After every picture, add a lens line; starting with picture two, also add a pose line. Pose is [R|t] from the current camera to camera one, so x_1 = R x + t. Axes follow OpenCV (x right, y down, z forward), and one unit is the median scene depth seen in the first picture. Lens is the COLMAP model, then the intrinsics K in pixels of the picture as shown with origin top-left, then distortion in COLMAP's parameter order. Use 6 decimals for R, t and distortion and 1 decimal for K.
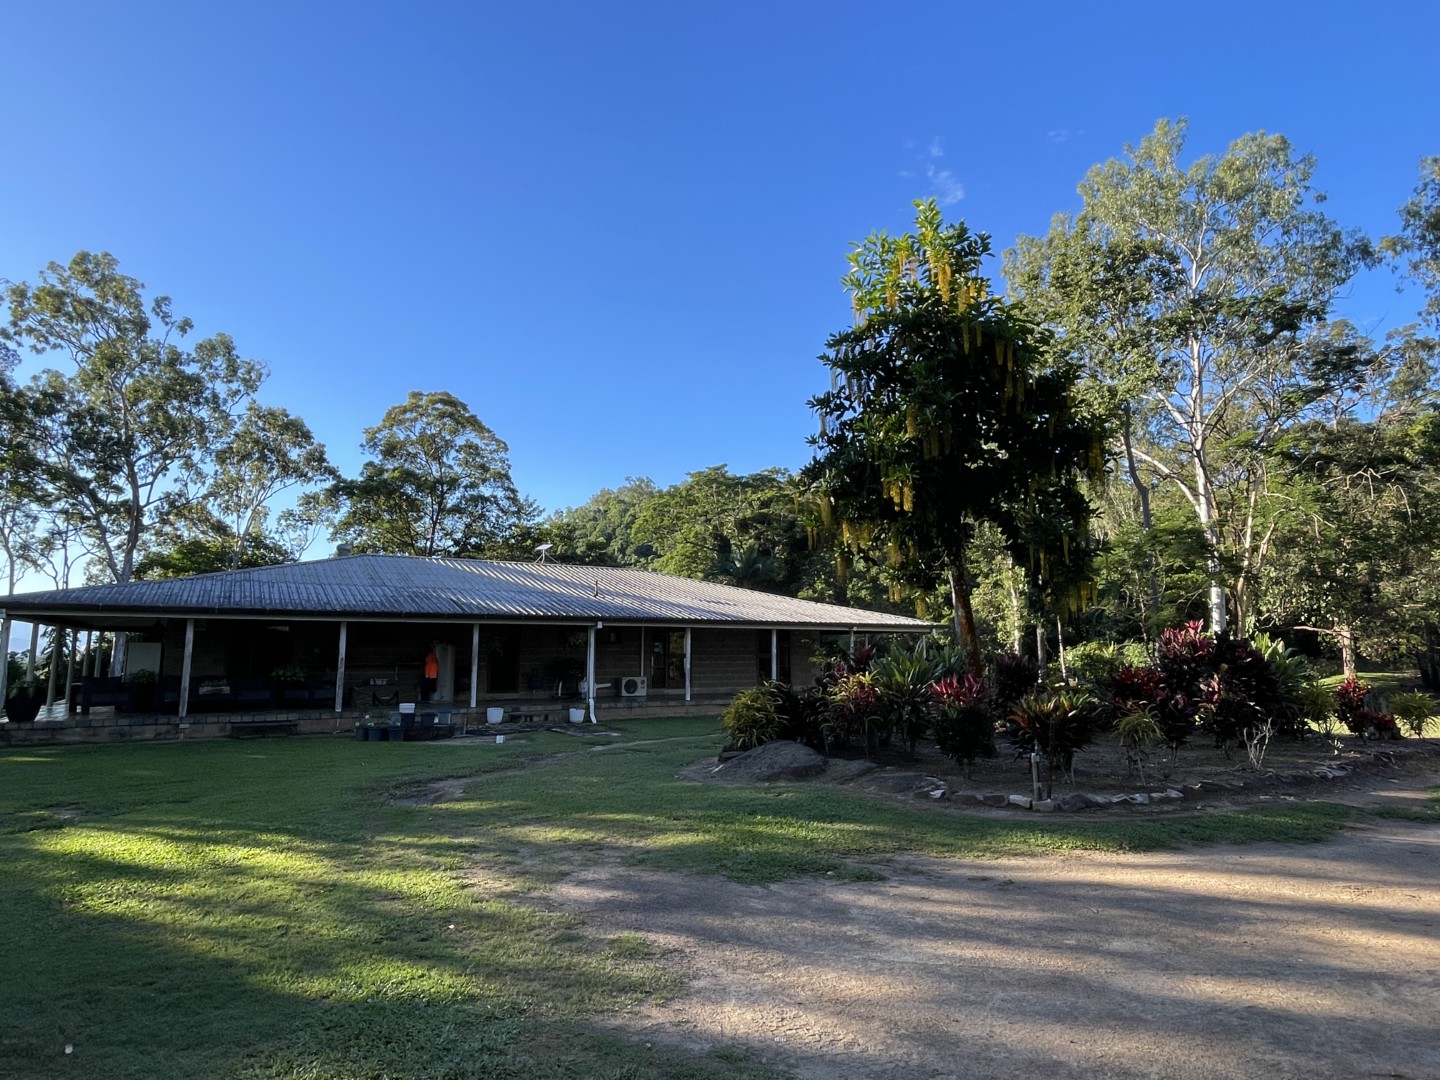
lens RADIAL K [[820.6, 0, 719.8], [0, 820.6, 536.9], [0, 0, 1]] dist [-0.005985, -0.001524]
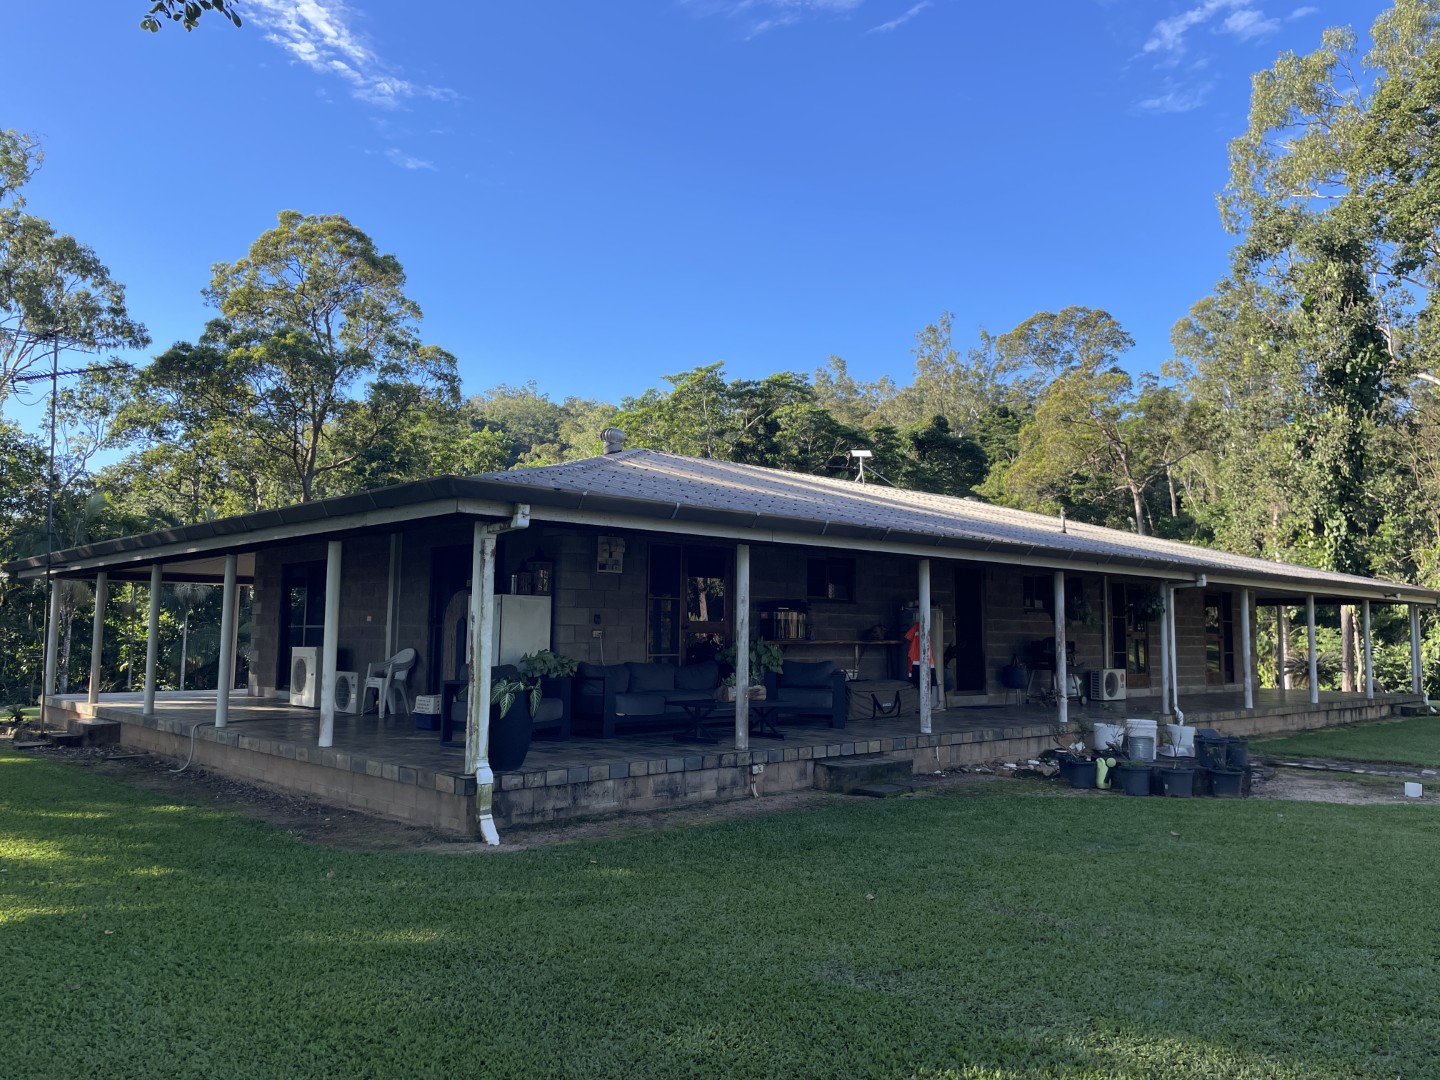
lens RADIAL K [[1083.6, 0, 719.9], [0, 1083.6, 540.6], [0, 0, 1]] dist [0.058432, -0.008759]
pose [[0.981859, 0.029917, 0.187239, -0.539571], [-0.039887, 0.997967, 0.049711, 0.049726], [-0.185371, -0.056278, 0.981056, 0.278947]]
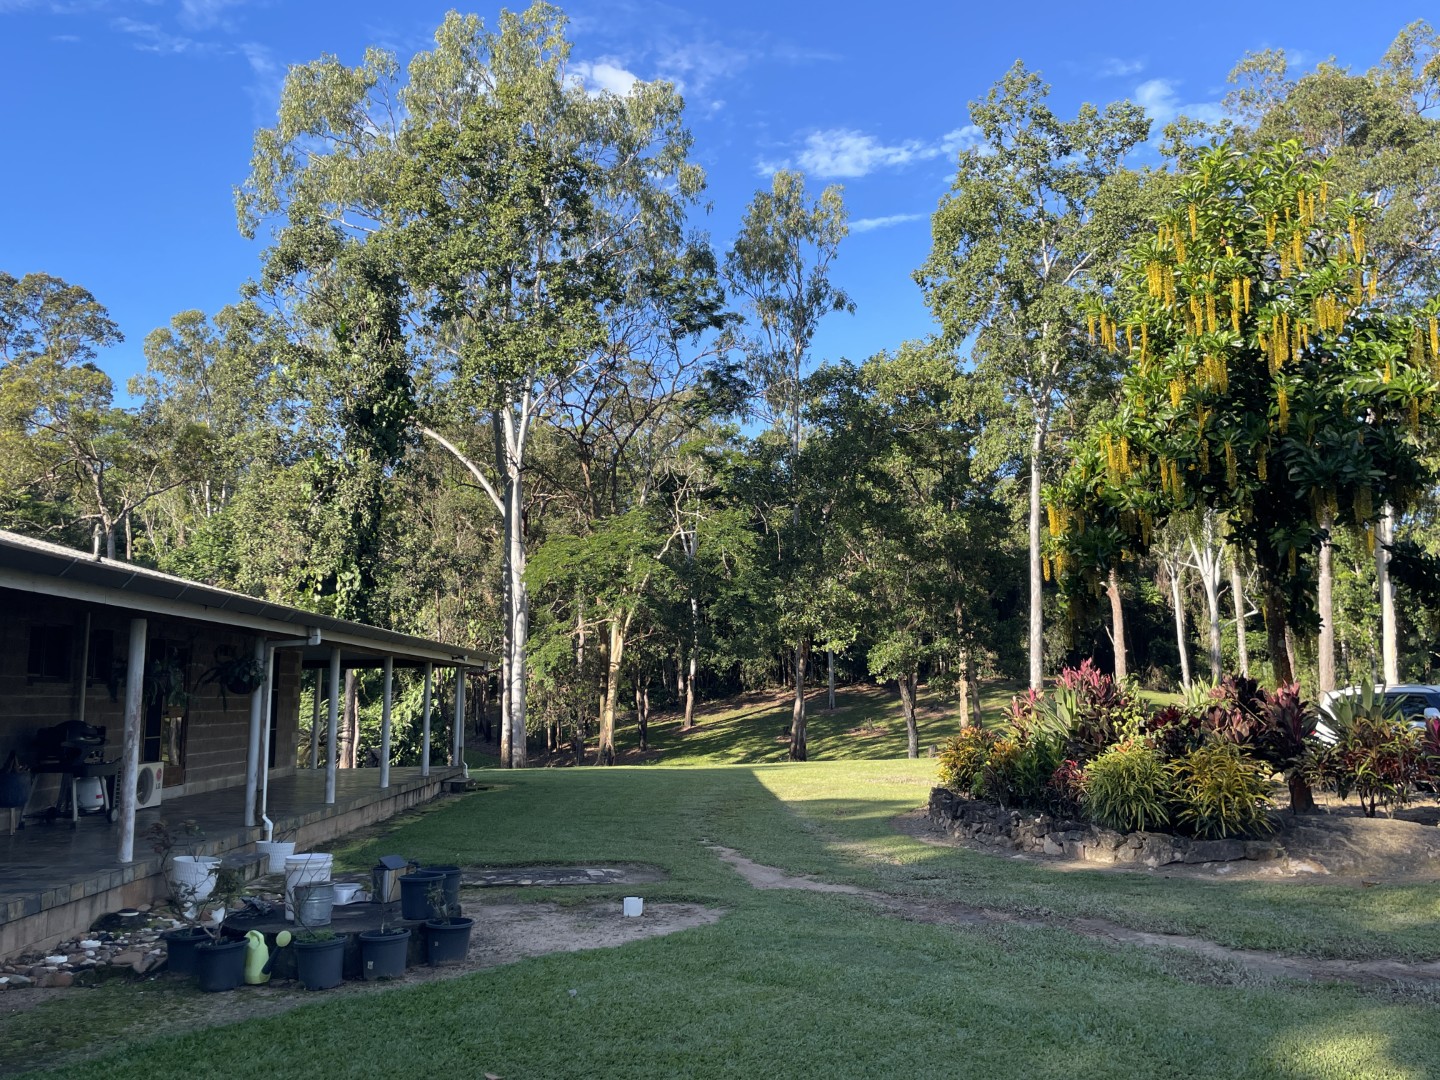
lens RADIAL K [[1192.2, 0, 723.5], [0, 1192.2, 533.7], [0, 0, 1]] dist [0.034145, -0.039920]
pose [[0.476414, 0.118255, 0.871232, -0.511220], [-0.112934, 0.990936, -0.072747, 0.067611], [-0.871938, -0.063734, 0.485450, 0.460043]]
